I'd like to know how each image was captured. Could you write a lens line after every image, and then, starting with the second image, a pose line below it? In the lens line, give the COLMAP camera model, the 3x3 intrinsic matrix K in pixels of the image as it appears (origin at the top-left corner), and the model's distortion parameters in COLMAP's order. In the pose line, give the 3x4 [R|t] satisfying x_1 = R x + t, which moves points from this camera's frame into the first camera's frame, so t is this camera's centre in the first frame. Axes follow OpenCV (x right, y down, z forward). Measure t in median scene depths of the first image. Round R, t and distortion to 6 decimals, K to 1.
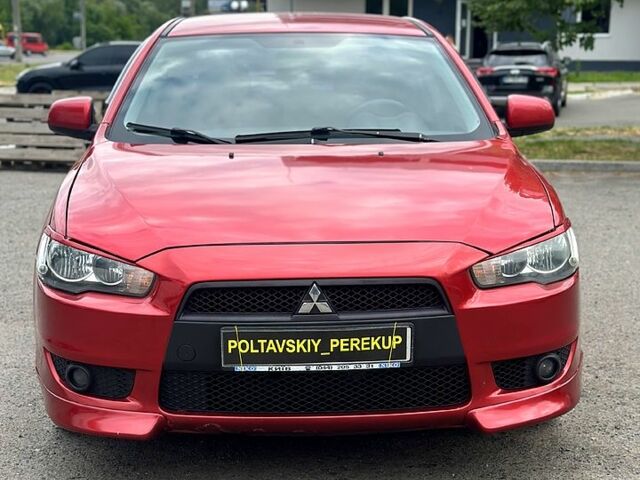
lens RADIAL K [[1209.1, 0, 320.0], [0, 1209.1, 240.0], [0, 0, 1]] dist [0.145742, -0.369417]
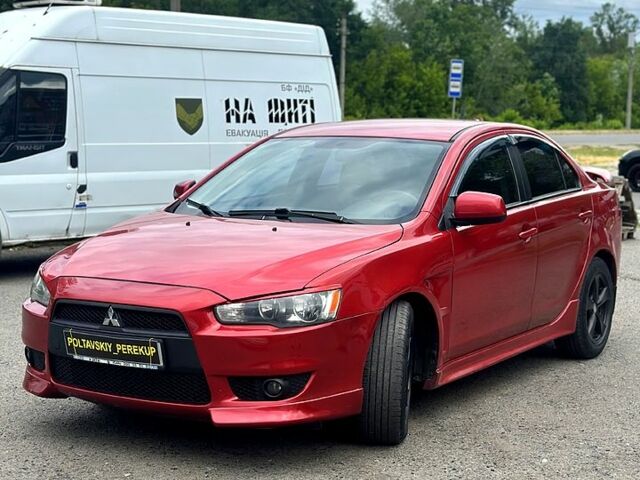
lens RADIAL K [[1209.1, 0, 320.0], [0, 1209.1, 240.0], [0, 0, 1]] dist [0.145742, -0.369417]
pose [[0.829489, 0.067474, -0.554433, 1.046629], [-0.101313, 0.994385, -0.030559, -0.026987], [0.549258, 0.081519, 0.831667, -0.136630]]
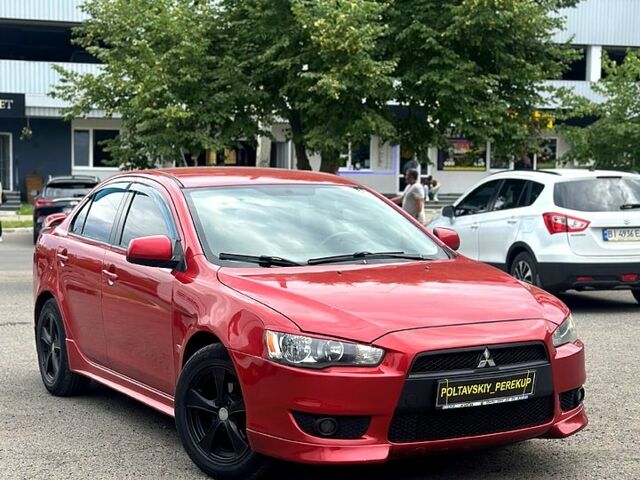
lens RADIAL K [[1209.1, 0, 320.0], [0, 1209.1, 240.0], [0, 0, 1]] dist [0.145742, -0.369417]
pose [[0.892610, -0.023537, 0.450215, -0.898918], [0.070140, 0.993726, -0.087111, 0.018179], [-0.445340, 0.109334, 0.888661, -0.325602]]
